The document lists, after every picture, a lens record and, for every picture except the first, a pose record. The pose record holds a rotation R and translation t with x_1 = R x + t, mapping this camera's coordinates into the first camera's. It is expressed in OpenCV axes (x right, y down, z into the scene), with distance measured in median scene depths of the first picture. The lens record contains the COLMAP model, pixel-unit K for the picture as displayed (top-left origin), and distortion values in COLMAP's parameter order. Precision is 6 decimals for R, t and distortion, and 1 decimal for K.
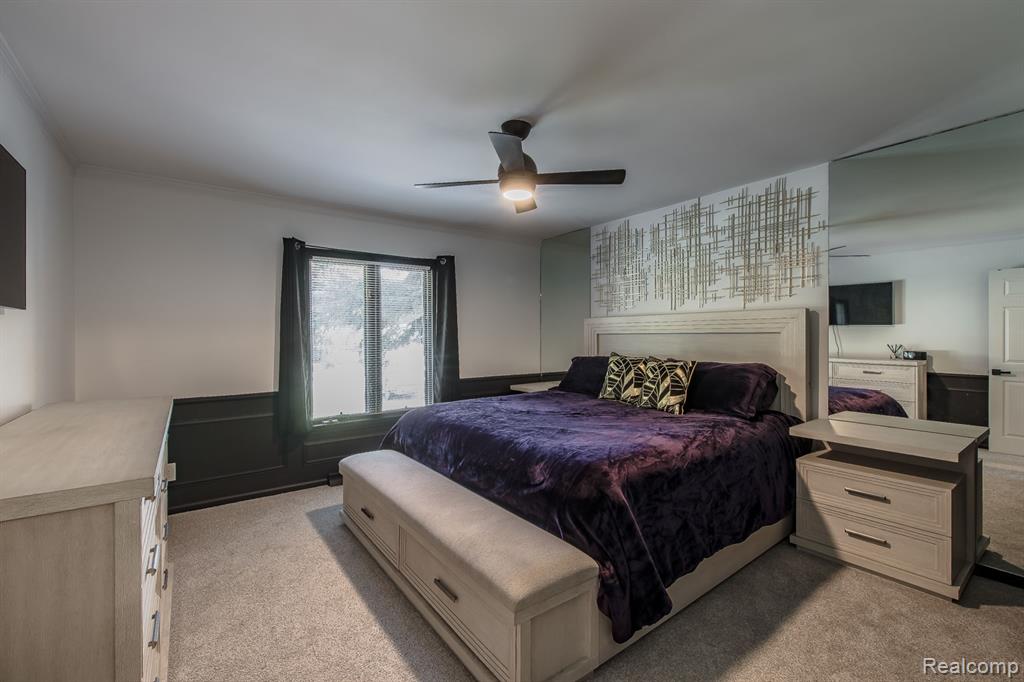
lens RADIAL K [[448.4, 0, 510.0], [0, 448.4, 338.9], [0, 0, 1]] dist [0.003753, 0.000430]
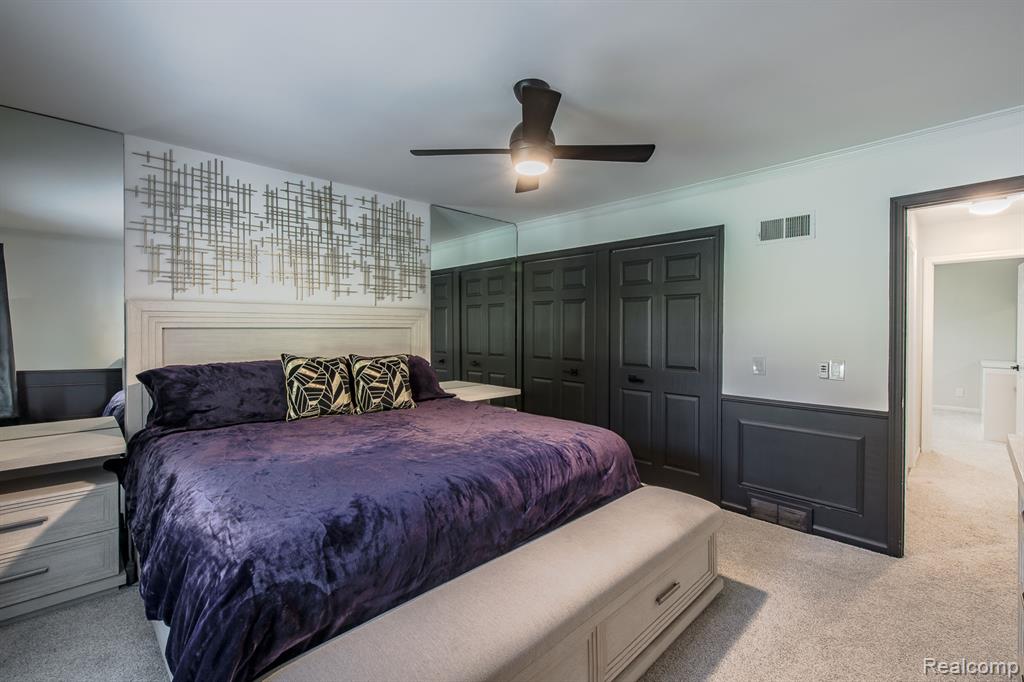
lens RADIAL K [[448.4, 0, 508.2], [0, 448.4, 333.0], [0, 0, 1]] dist [0.003753, 0.000430]
pose [[-0.155214, -0.003348, 0.987875, -0.571348], [0.015308, 0.999866, 0.005794, -0.002323], [-0.987762, 0.016022, -0.155142, 0.818835]]
